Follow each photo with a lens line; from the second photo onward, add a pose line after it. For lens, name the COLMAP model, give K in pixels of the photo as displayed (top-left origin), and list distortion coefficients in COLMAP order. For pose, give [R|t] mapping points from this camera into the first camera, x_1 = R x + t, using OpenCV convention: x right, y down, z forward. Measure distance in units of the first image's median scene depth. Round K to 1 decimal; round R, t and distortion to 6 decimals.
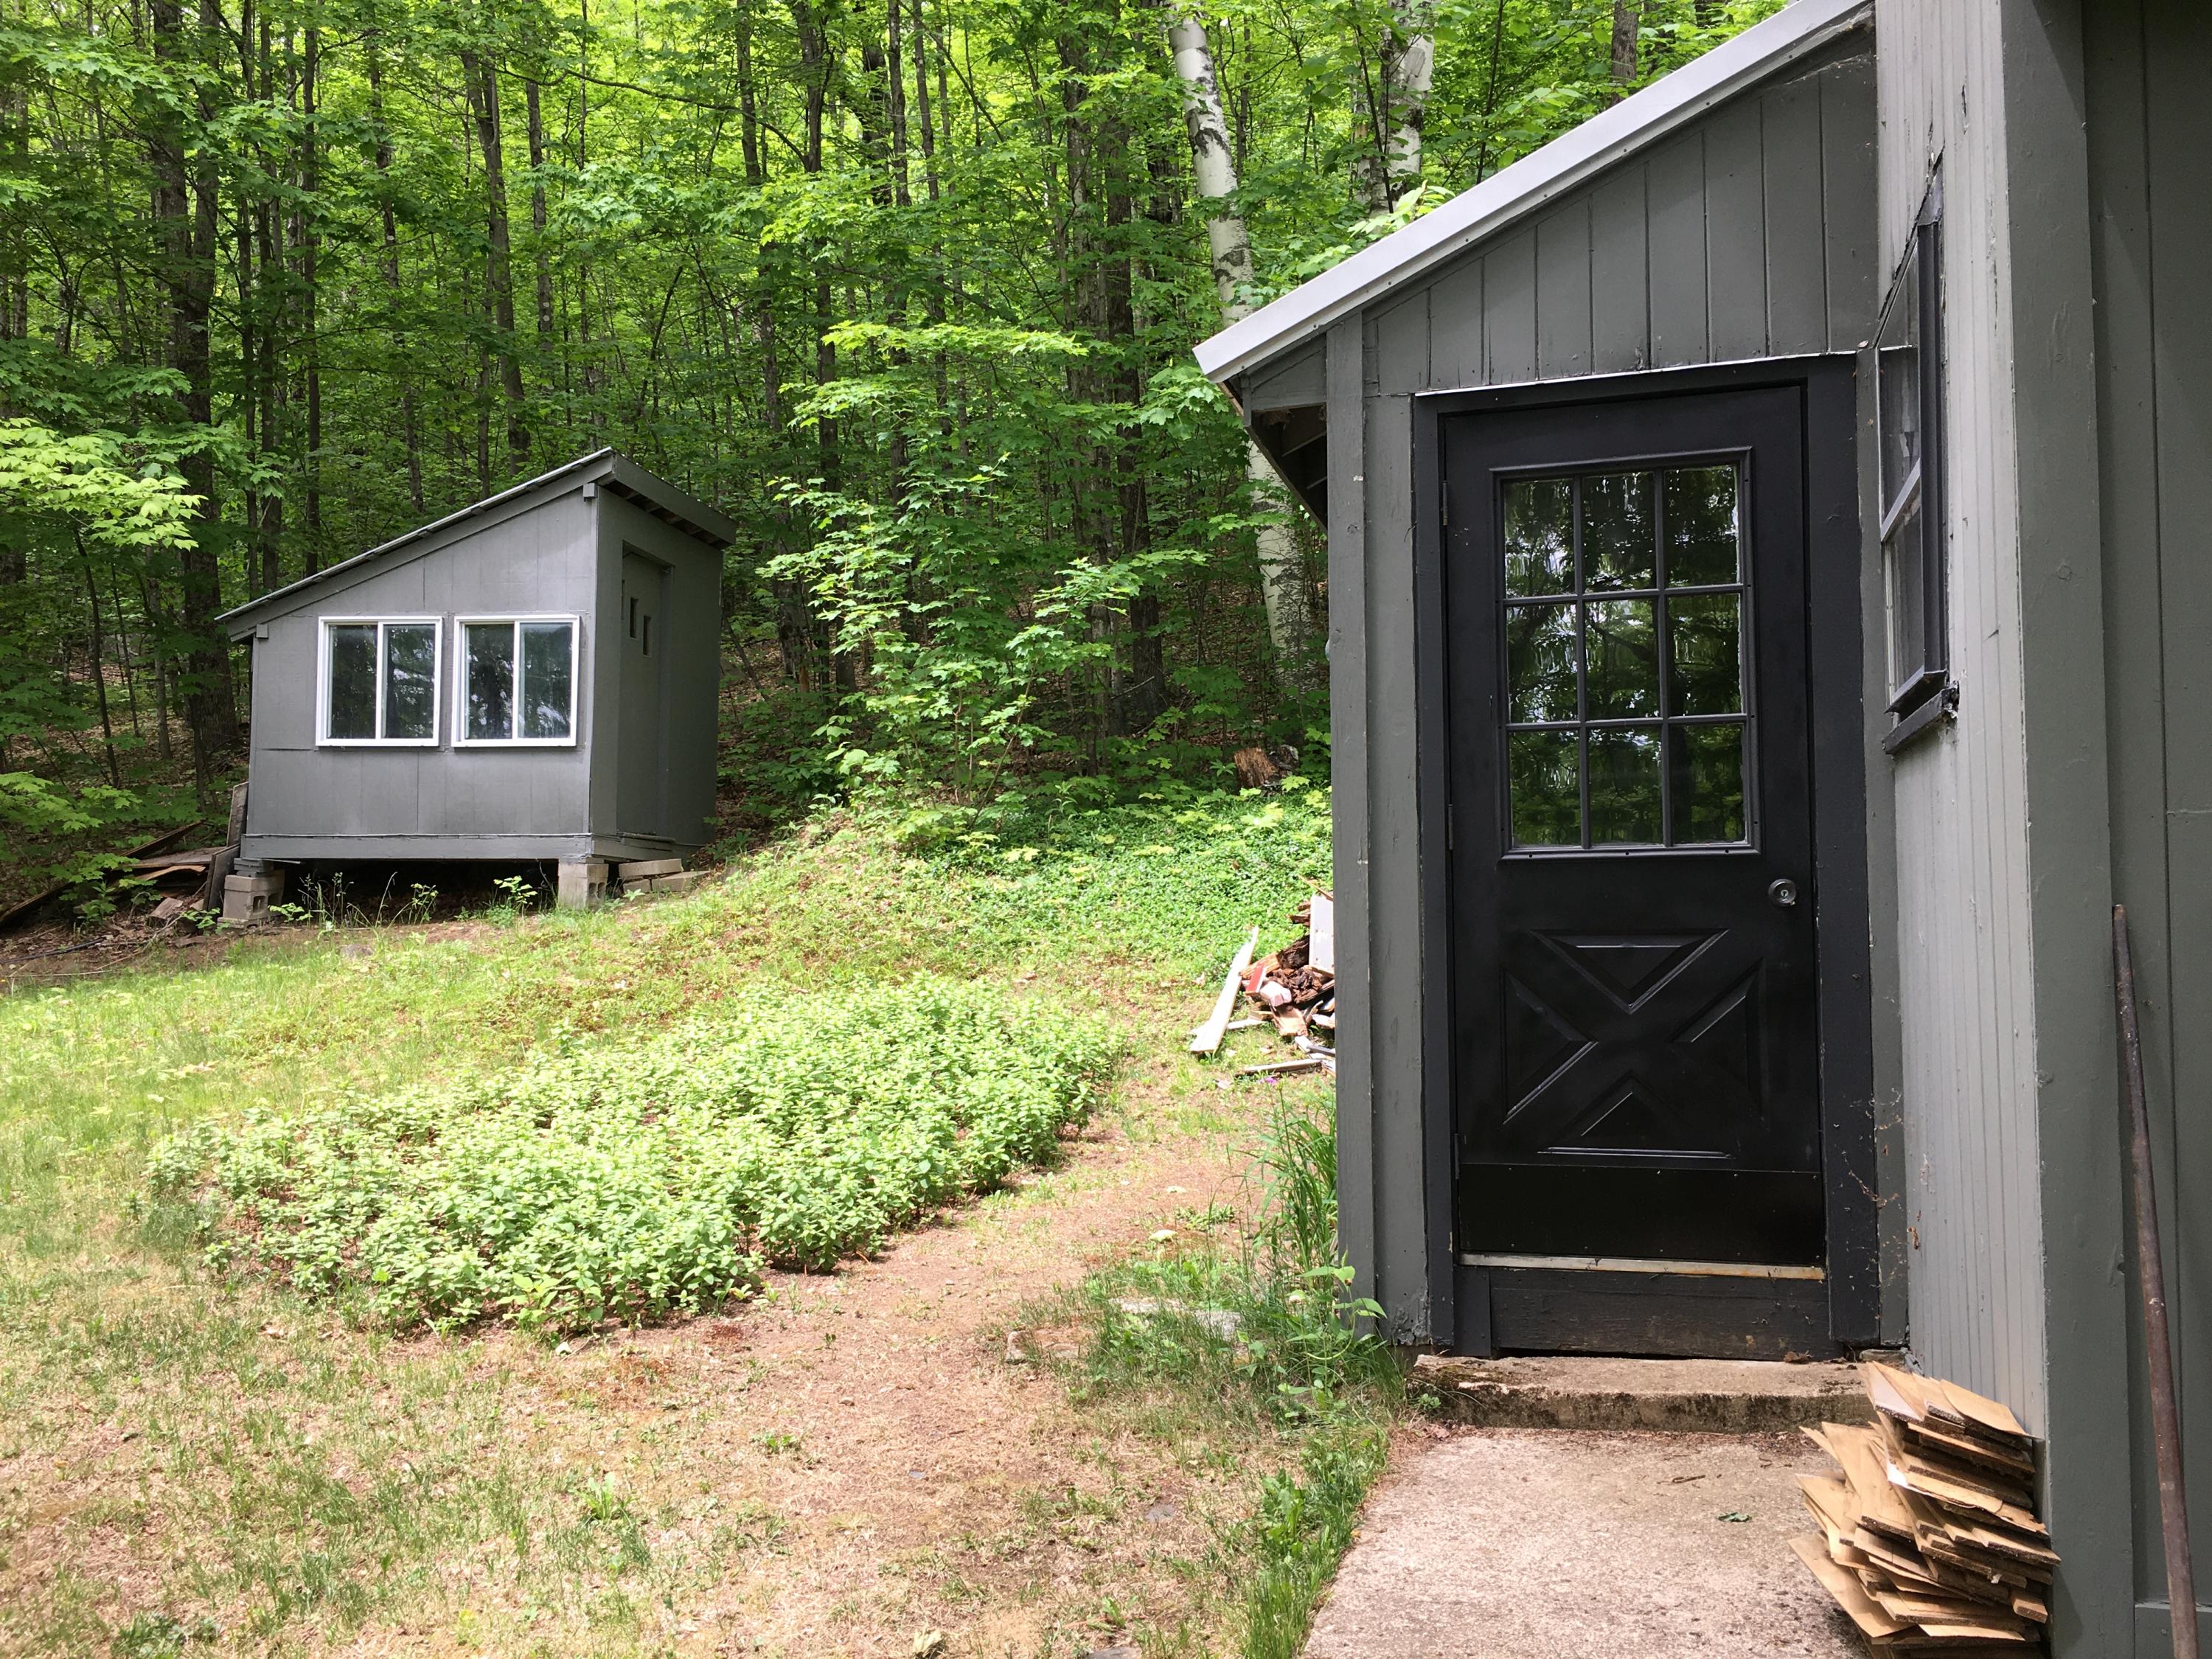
lens RADIAL K [[1867.9, 0, 1112.0], [0, 1867.9, 828.5], [0, 0, 1]] dist [0.032015, -0.001920]
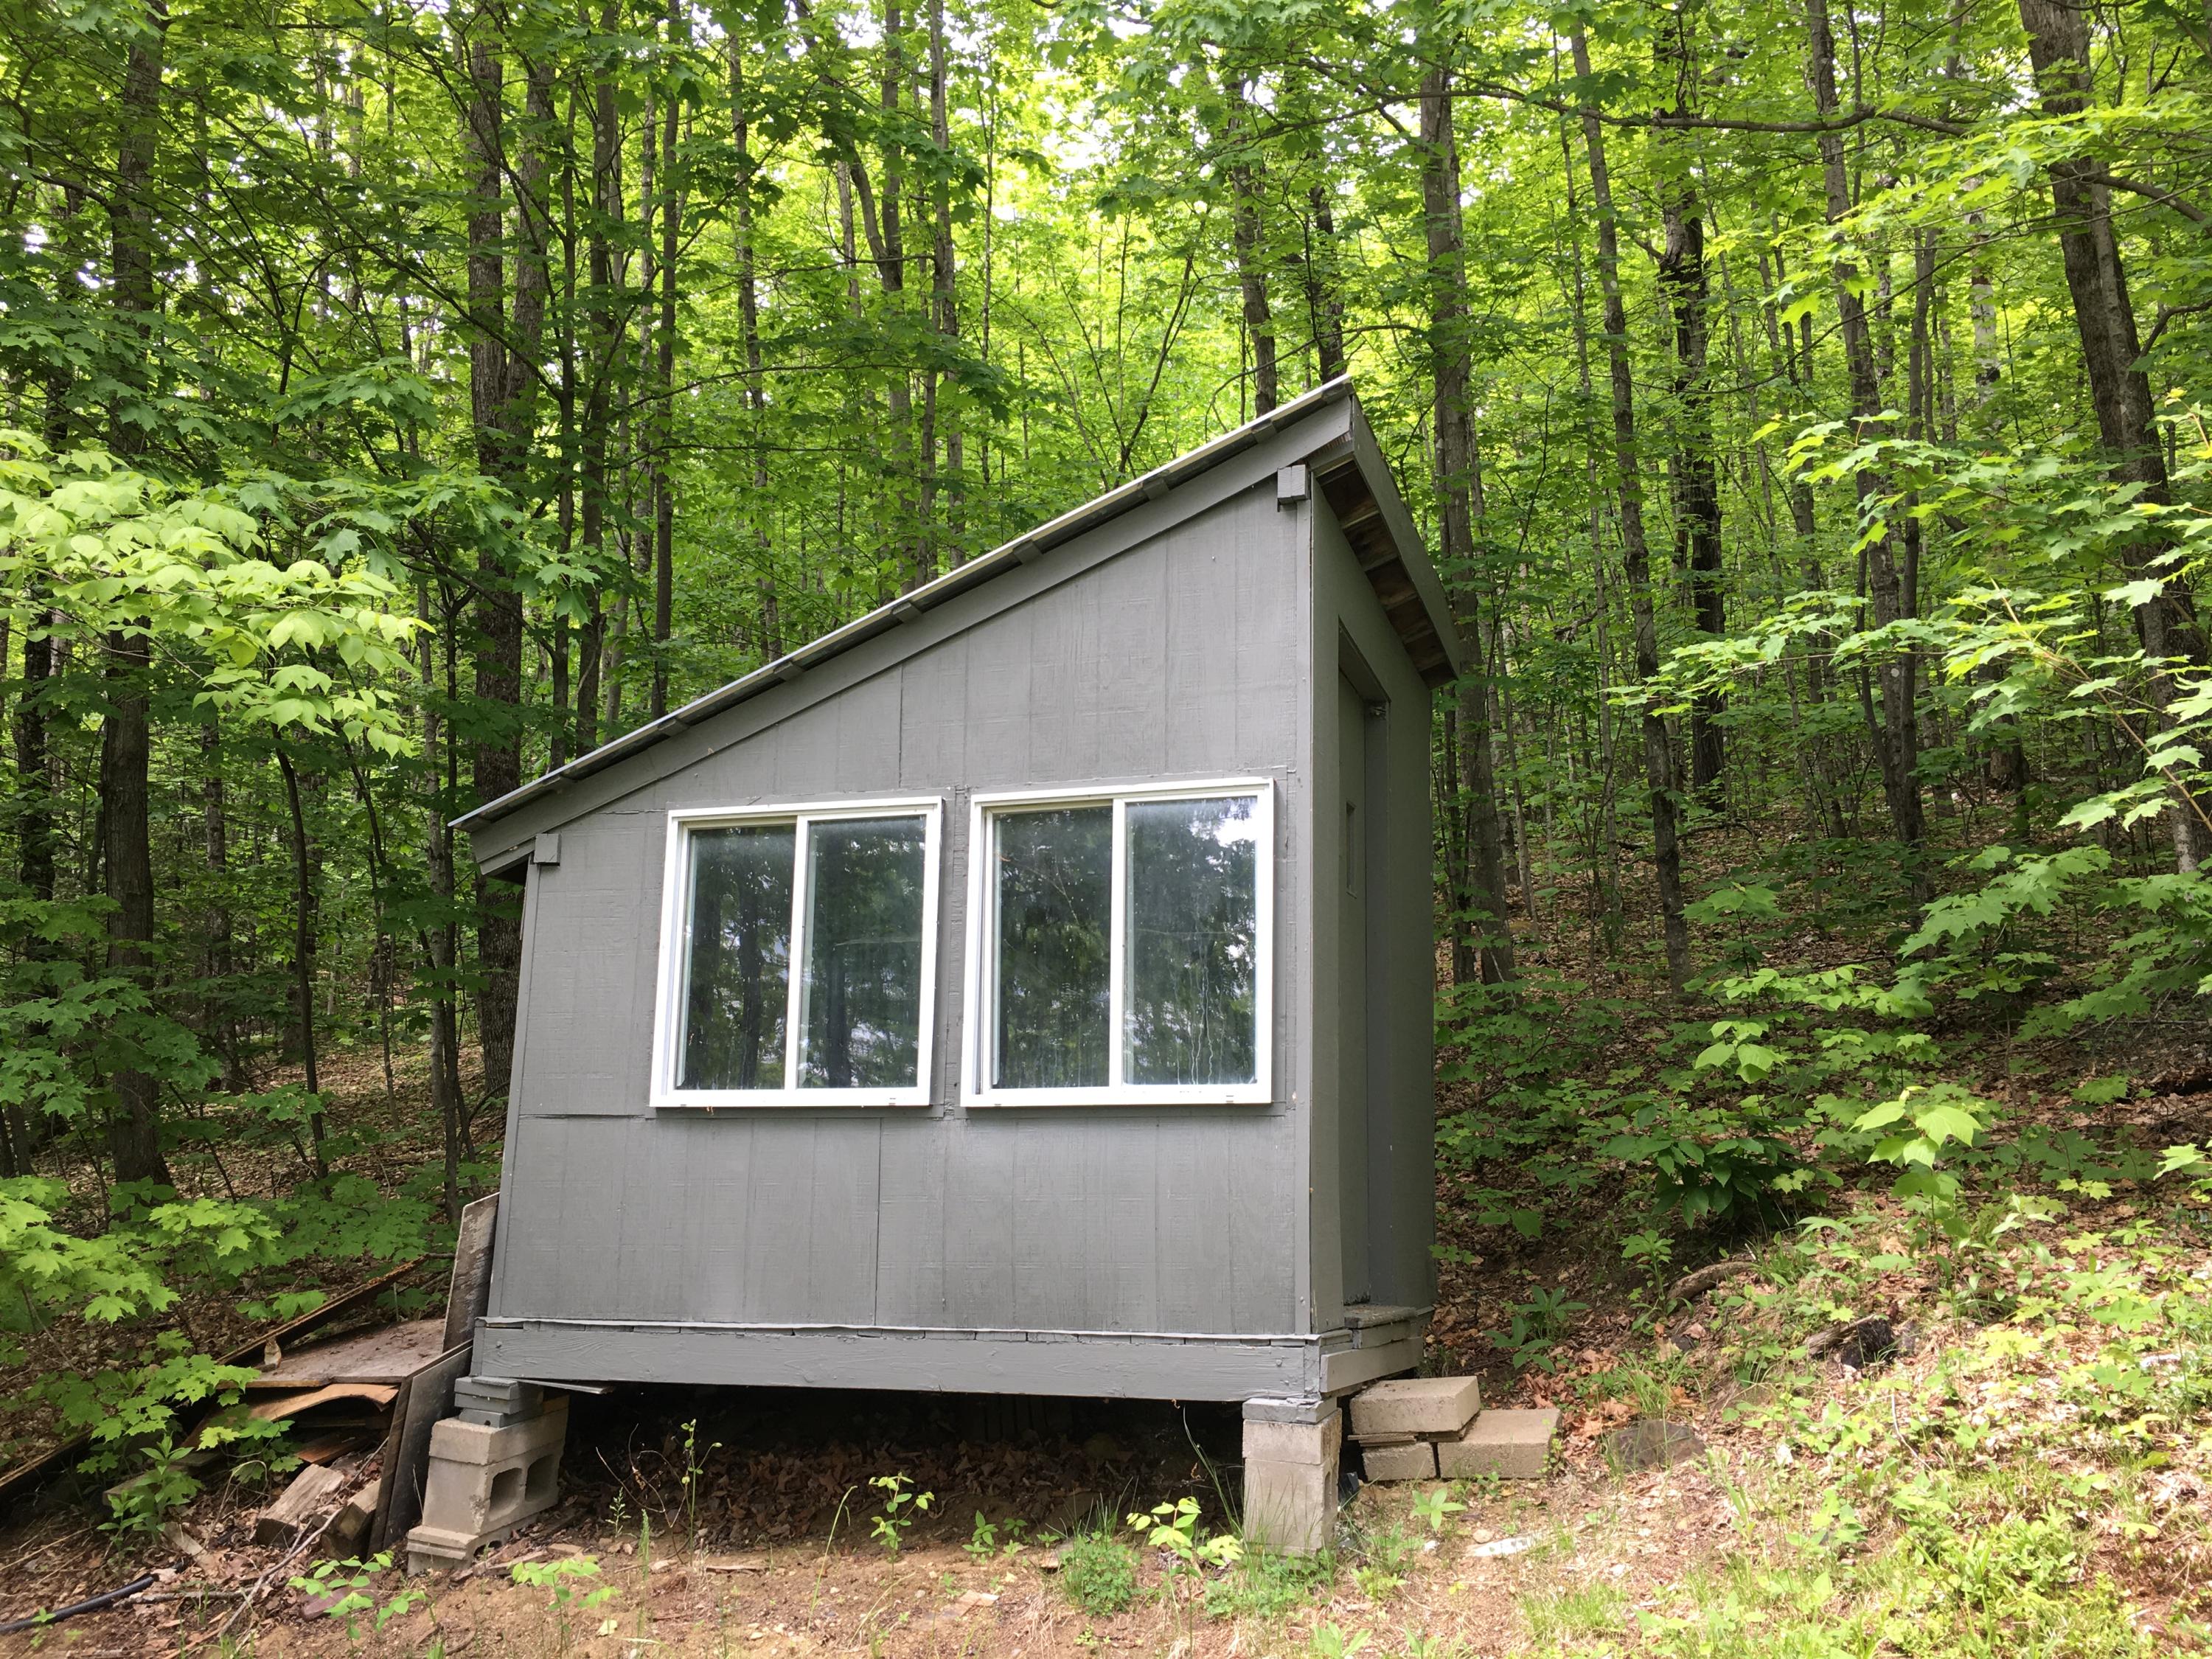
lens RADIAL K [[1867.9, 0, 1104.9], [0, 1867.9, 829.9], [0, 0, 1]] dist [0.032015, -0.001920]
pose [[0.987031, -0.030333, -0.157637, -0.253270], [0.003358, 0.985672, -0.168638, -0.034100], [0.160494, 0.165921, 0.972991, 0.594001]]
